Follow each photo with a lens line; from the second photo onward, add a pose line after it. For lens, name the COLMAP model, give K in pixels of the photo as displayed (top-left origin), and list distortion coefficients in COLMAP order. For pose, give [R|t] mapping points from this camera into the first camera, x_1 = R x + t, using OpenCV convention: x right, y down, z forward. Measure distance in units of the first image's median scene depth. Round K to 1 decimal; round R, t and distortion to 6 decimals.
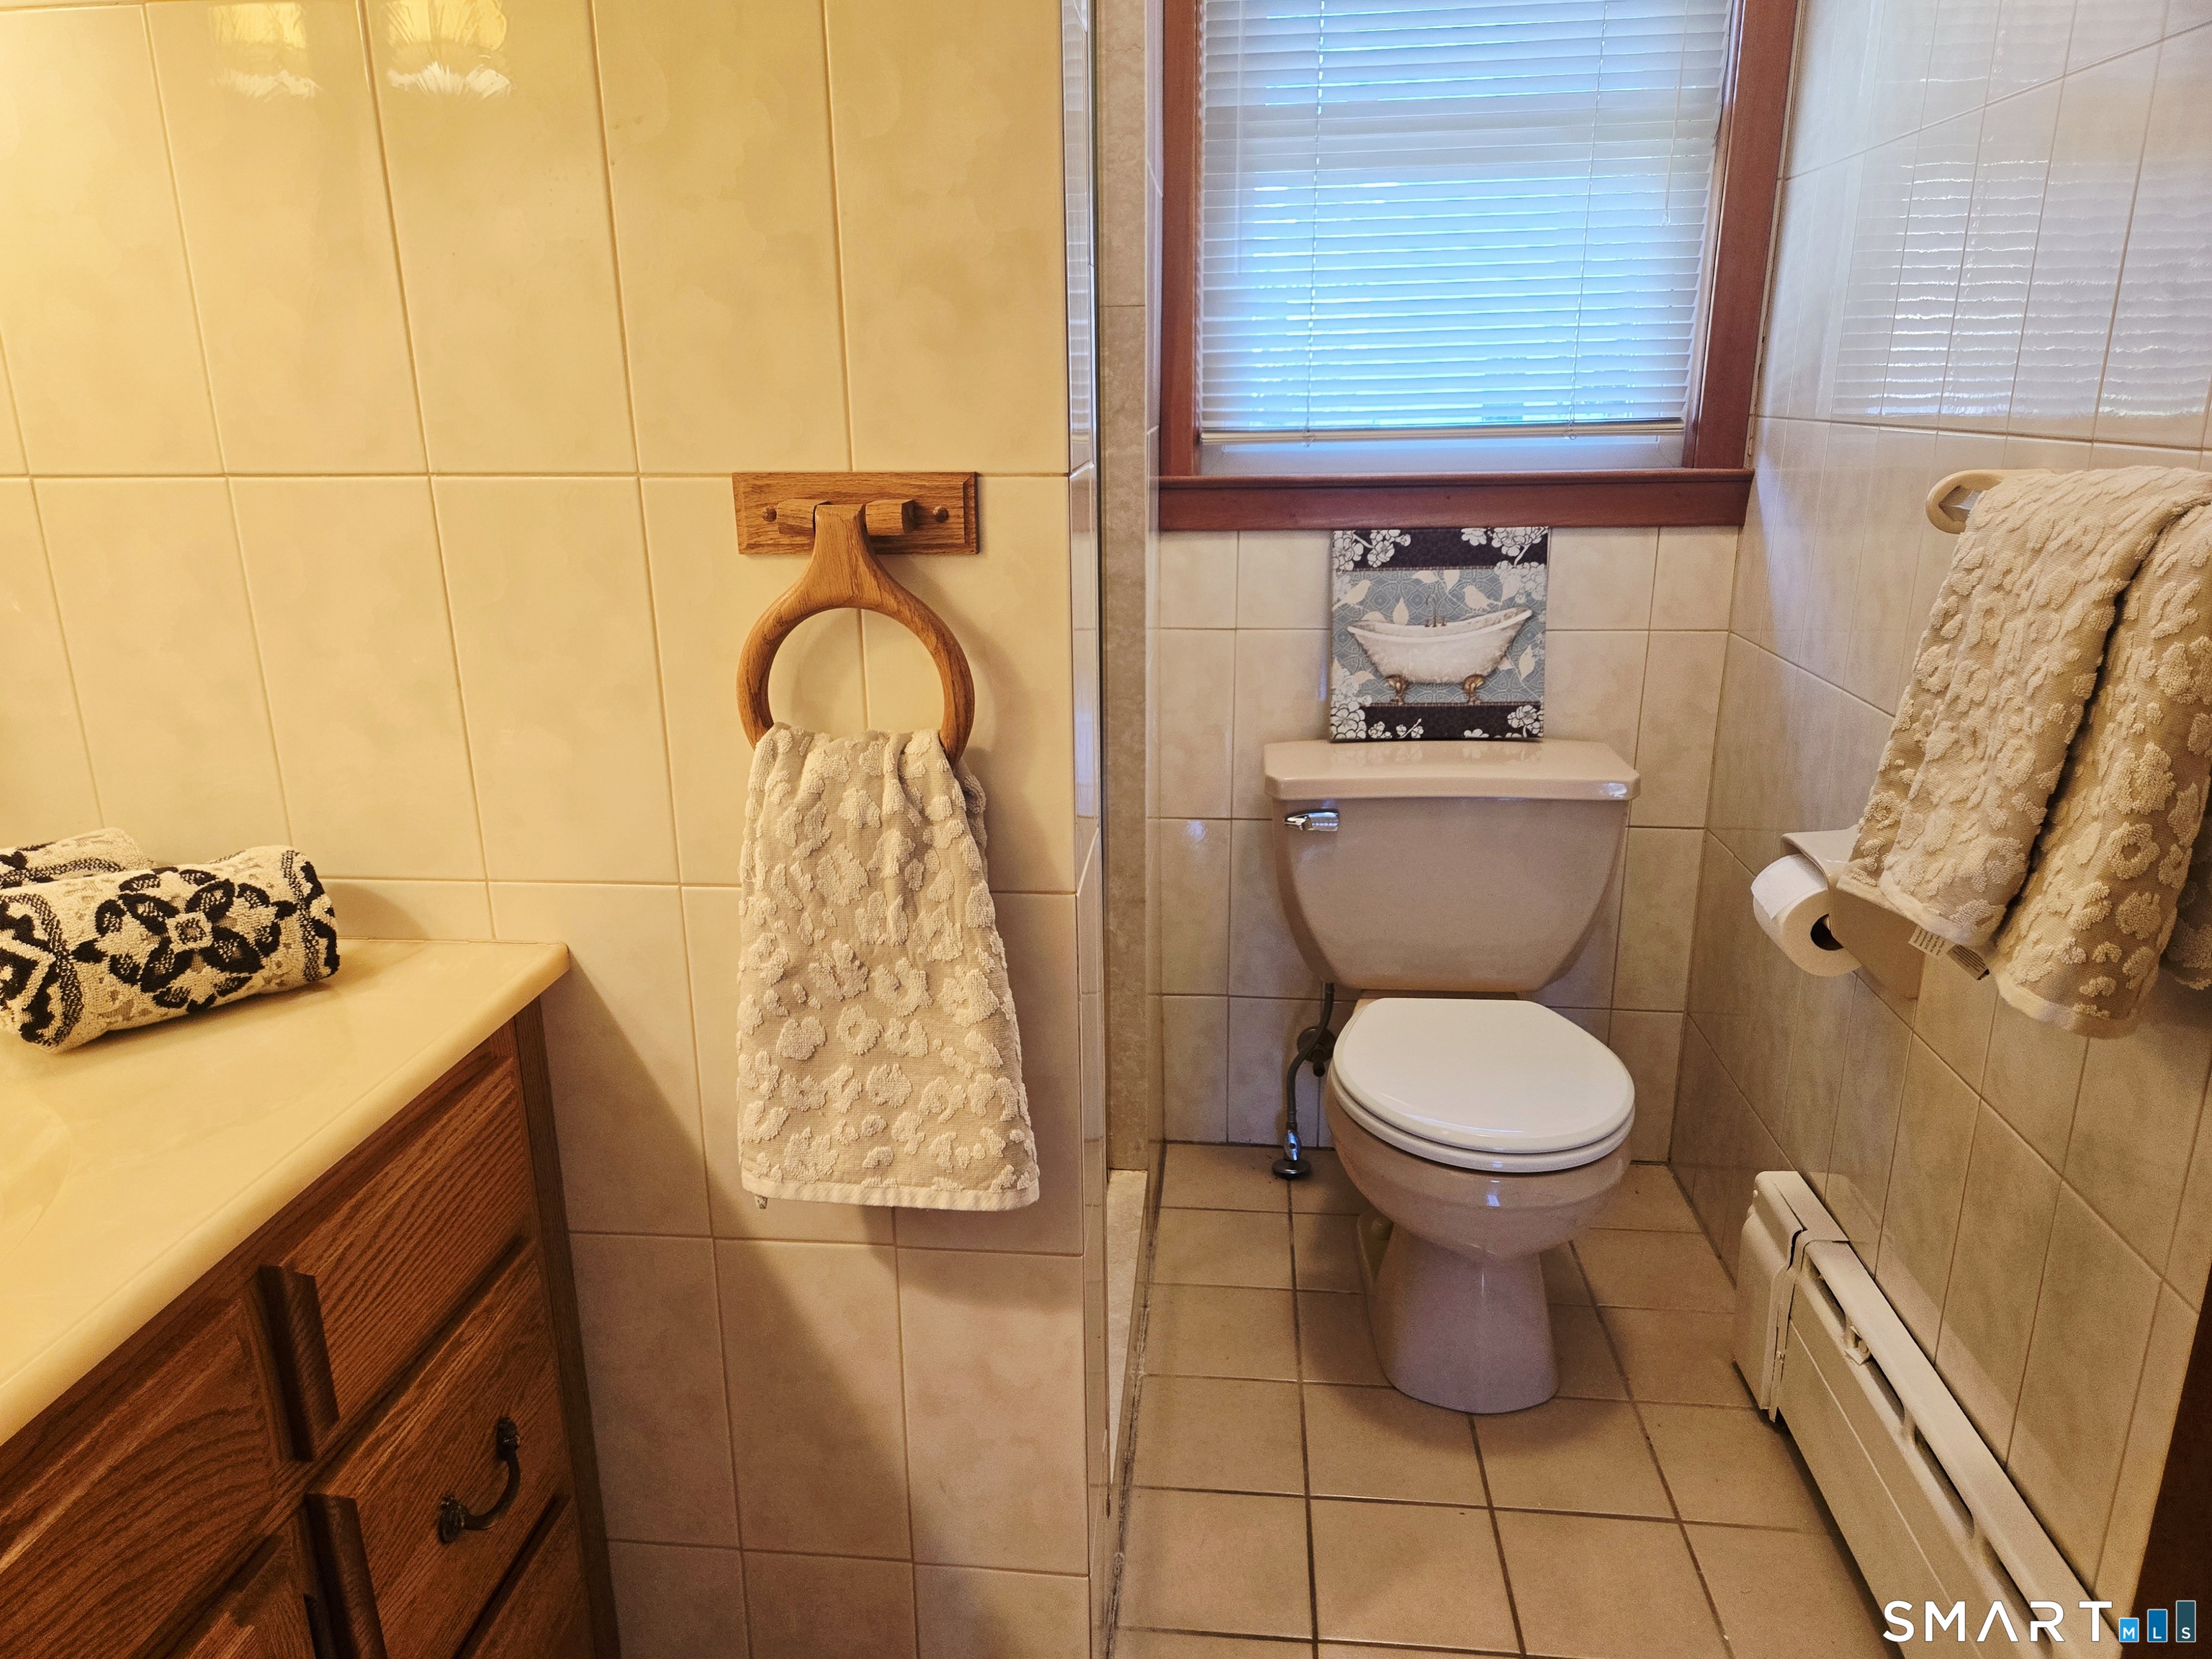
lens RADIAL K [[1494.9, 0, 1107.4], [0, 1494.9, 826.1], [0, 0, 1]] dist [0.048364, -0.029611]
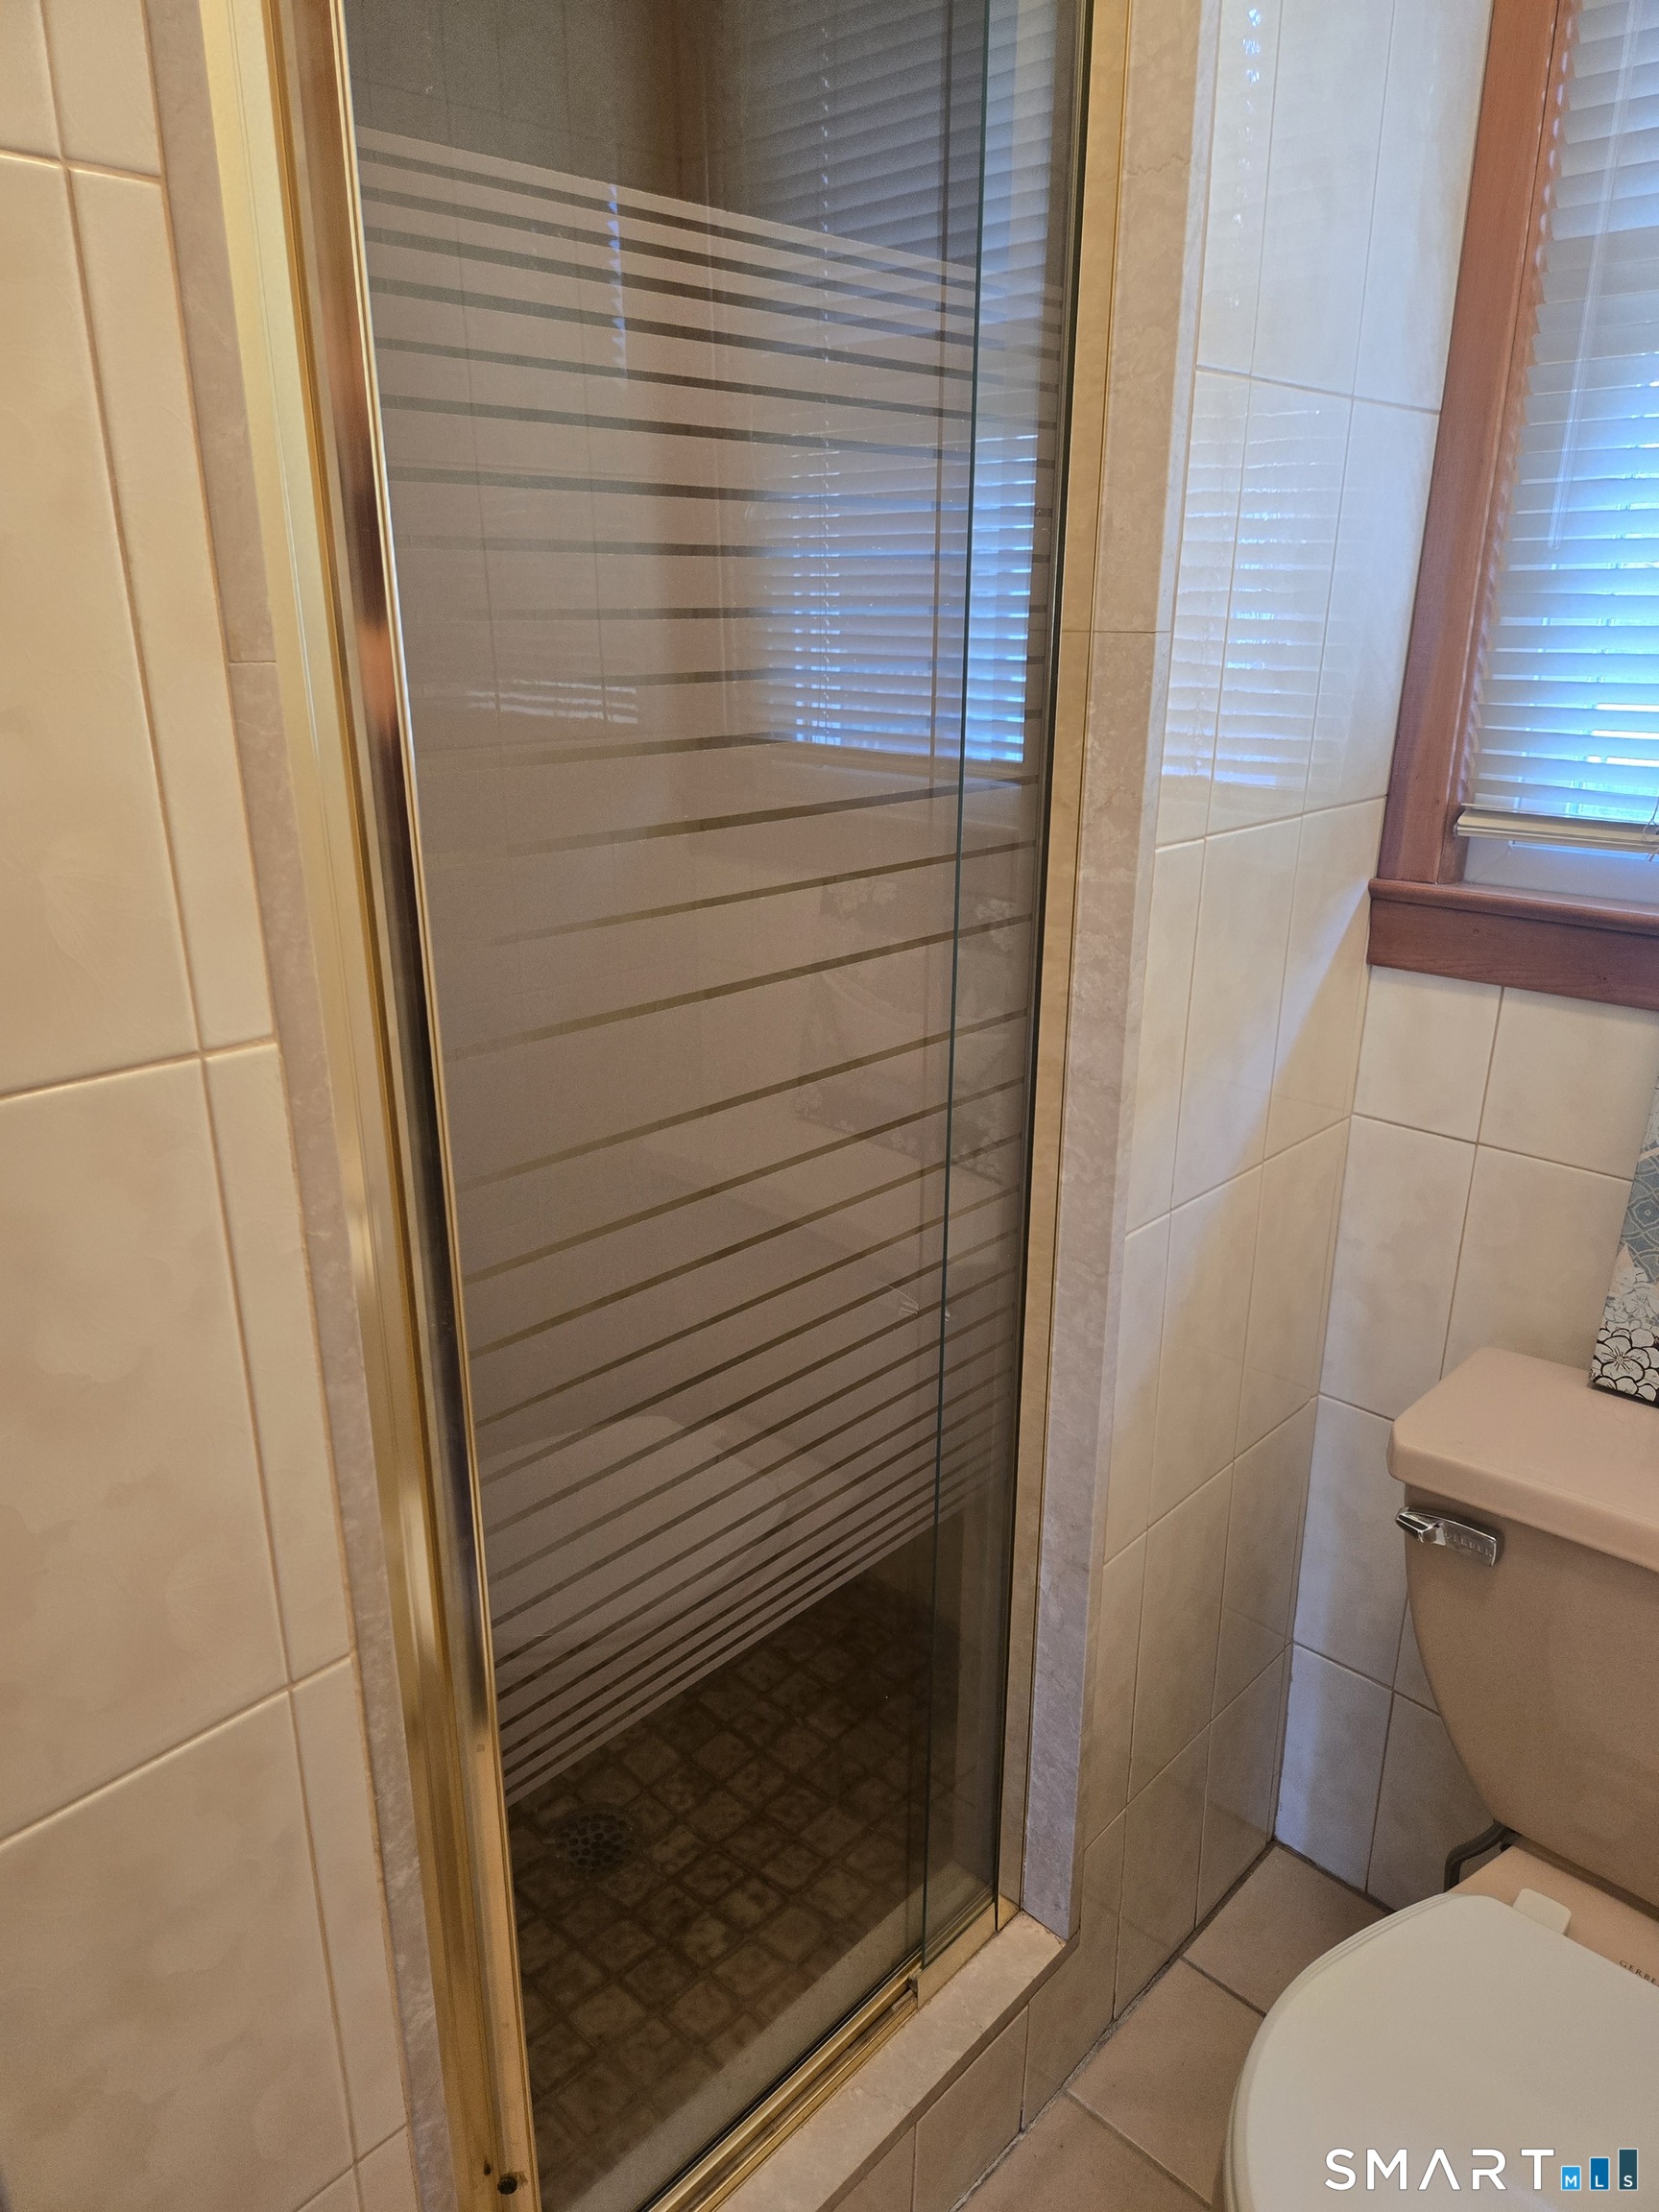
lens RADIAL K [[1494.9, 0, 829.9], [0, 1494.9, 1097.9], [0, 0, 1]] dist [0.048364, -0.029611]
pose [[0.783952, 0.214528, -0.582578, 0.211064], [-0.188689, 0.976341, 0.105616, -0.151023], [0.591452, 0.027129, 0.805884, 0.339214]]
